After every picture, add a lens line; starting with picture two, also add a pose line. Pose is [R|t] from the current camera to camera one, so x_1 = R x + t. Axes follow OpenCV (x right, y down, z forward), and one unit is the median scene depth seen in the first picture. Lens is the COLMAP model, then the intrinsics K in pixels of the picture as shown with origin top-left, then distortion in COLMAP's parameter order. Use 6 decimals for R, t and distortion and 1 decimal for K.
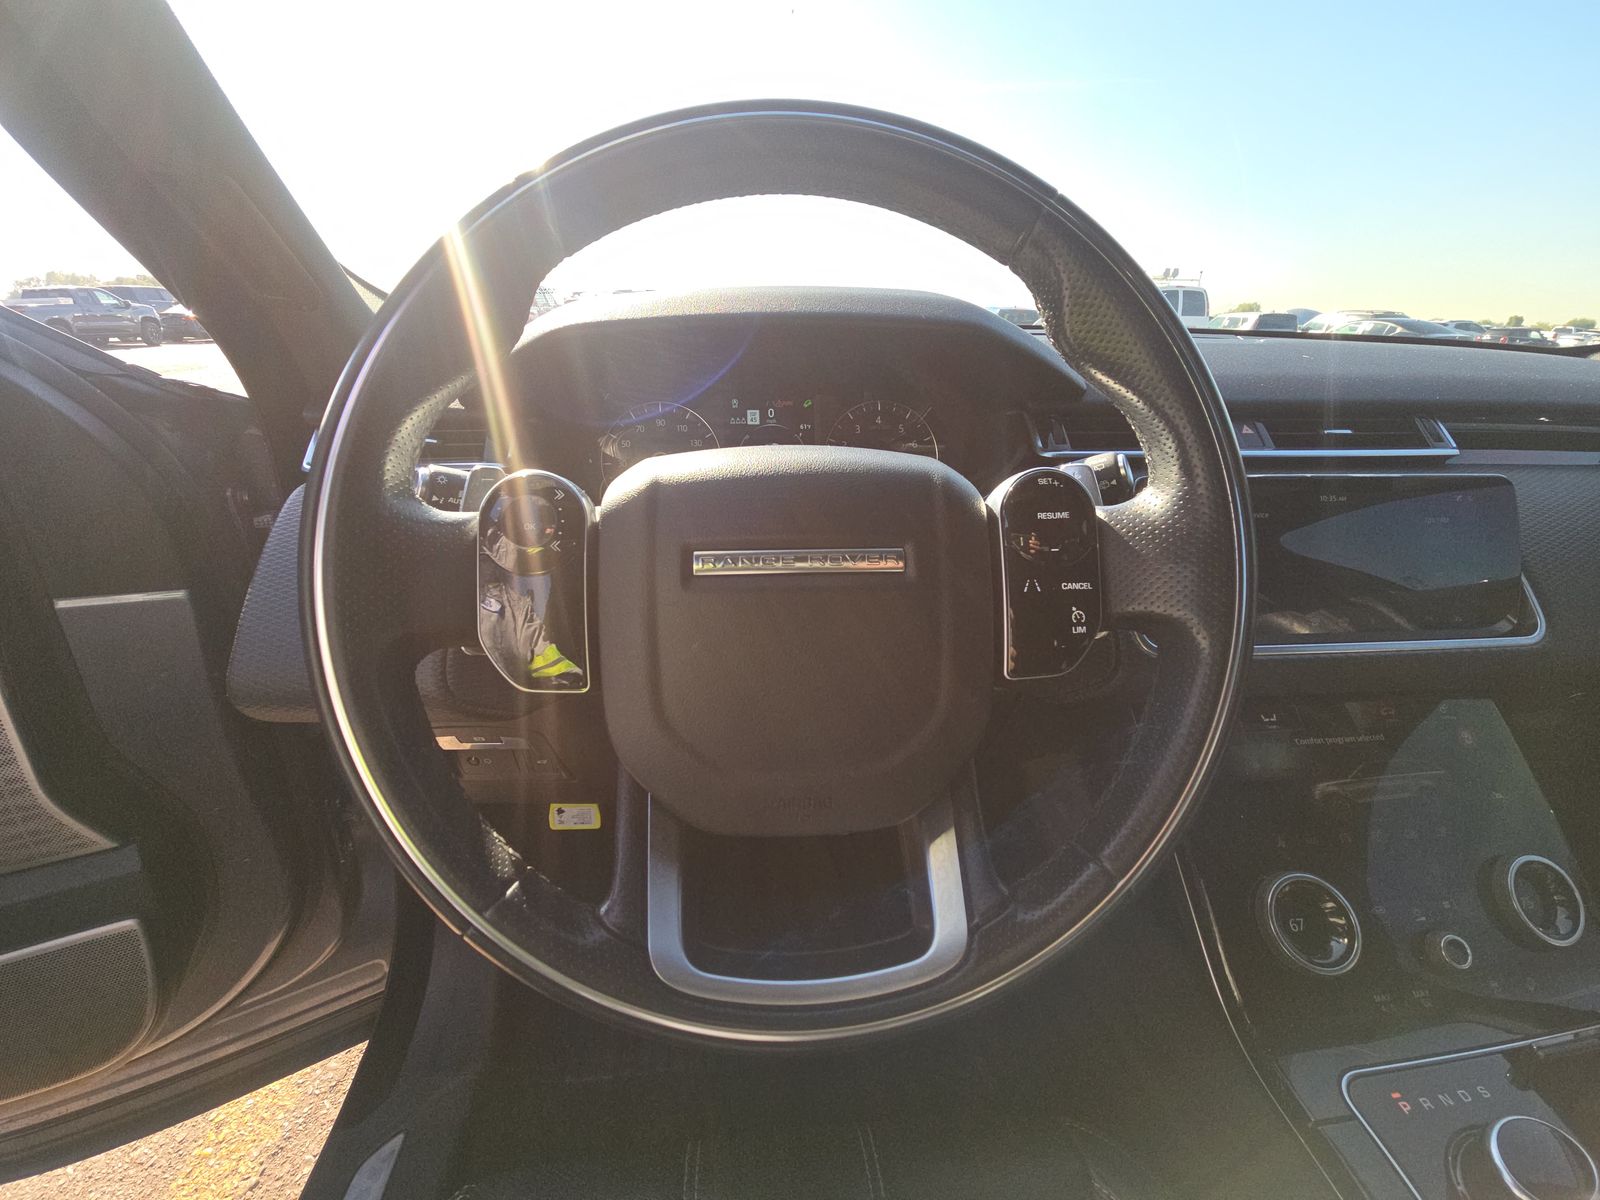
lens RADIAL K [[644.2, 0, 799.0], [0, 644.2, 593.2], [0, 0, 1]] dist [0.003894, -0.003815]
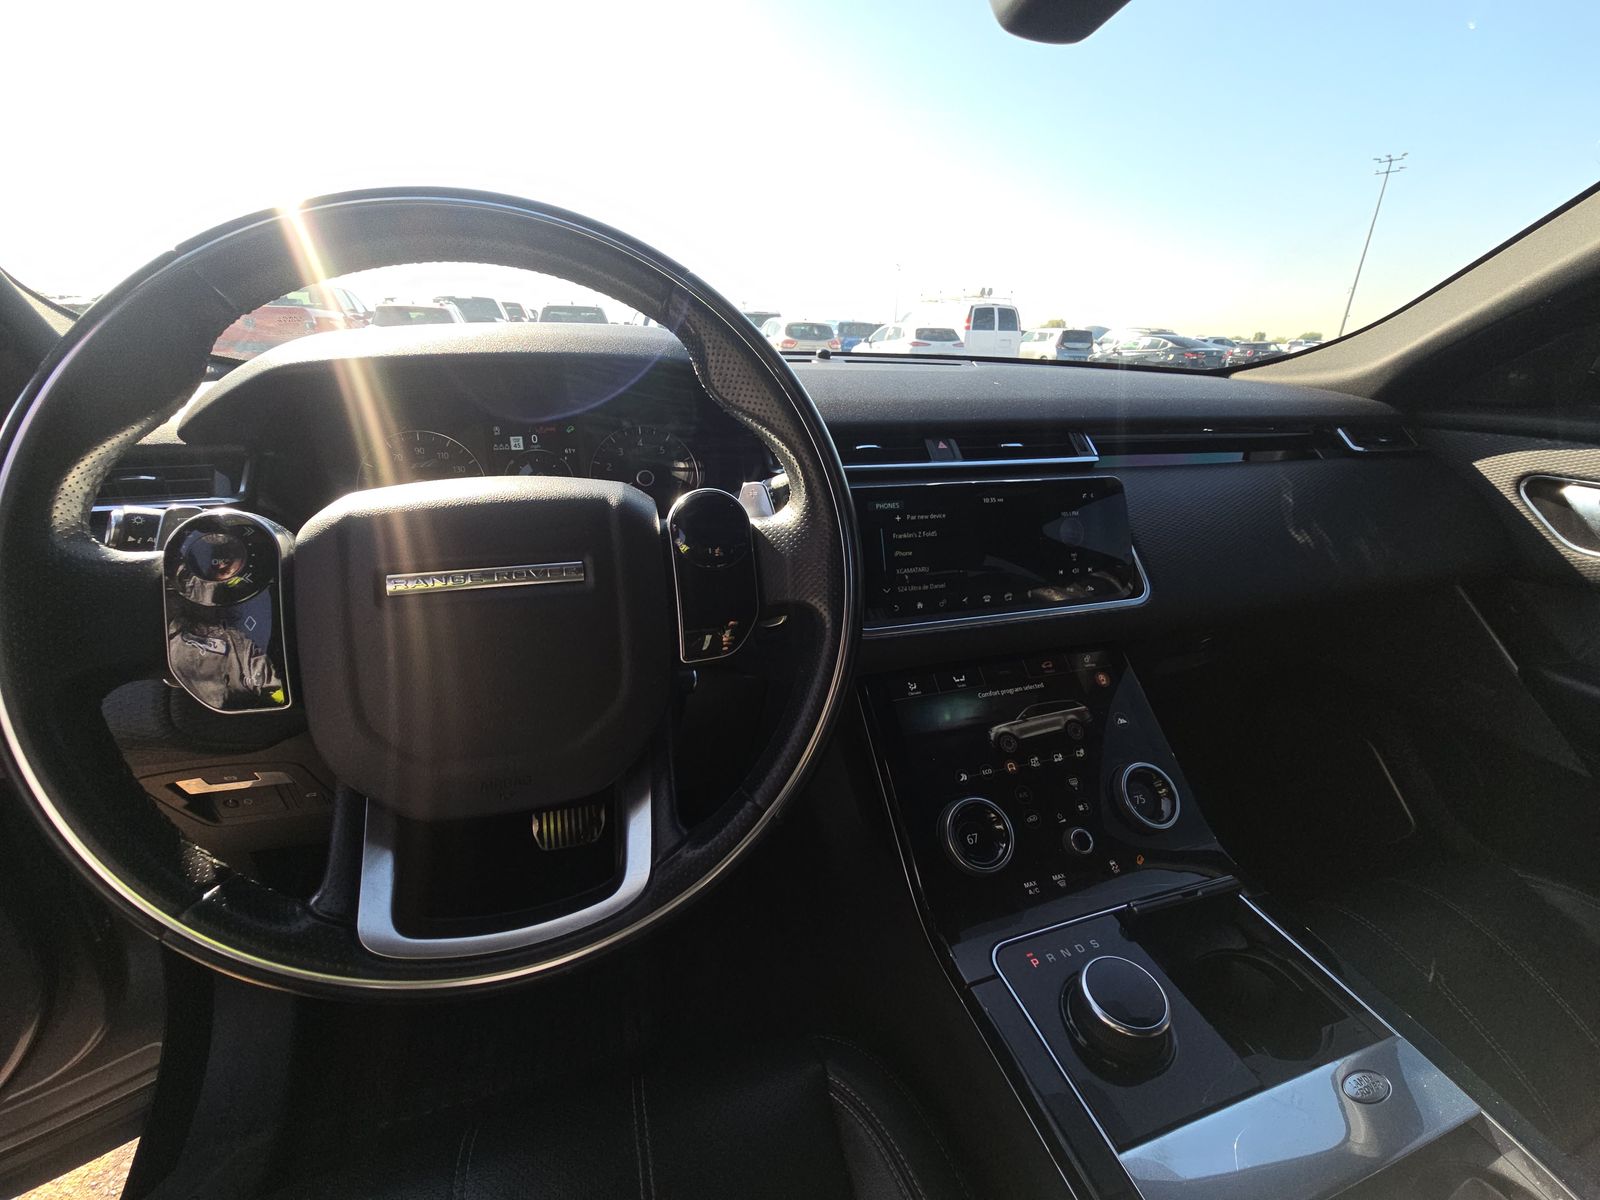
lens RADIAL K [[644.2, 0, 797.7], [0, 644.2, 594.5], [0, 0, 1]] dist [0.003894, -0.003815]
pose [[0.977629, -0.069149, 0.198646, 0.230450], [0.071484, 0.997431, -0.004600, 0.019074], [-0.197818, 0.018697, 0.980060, -0.187062]]
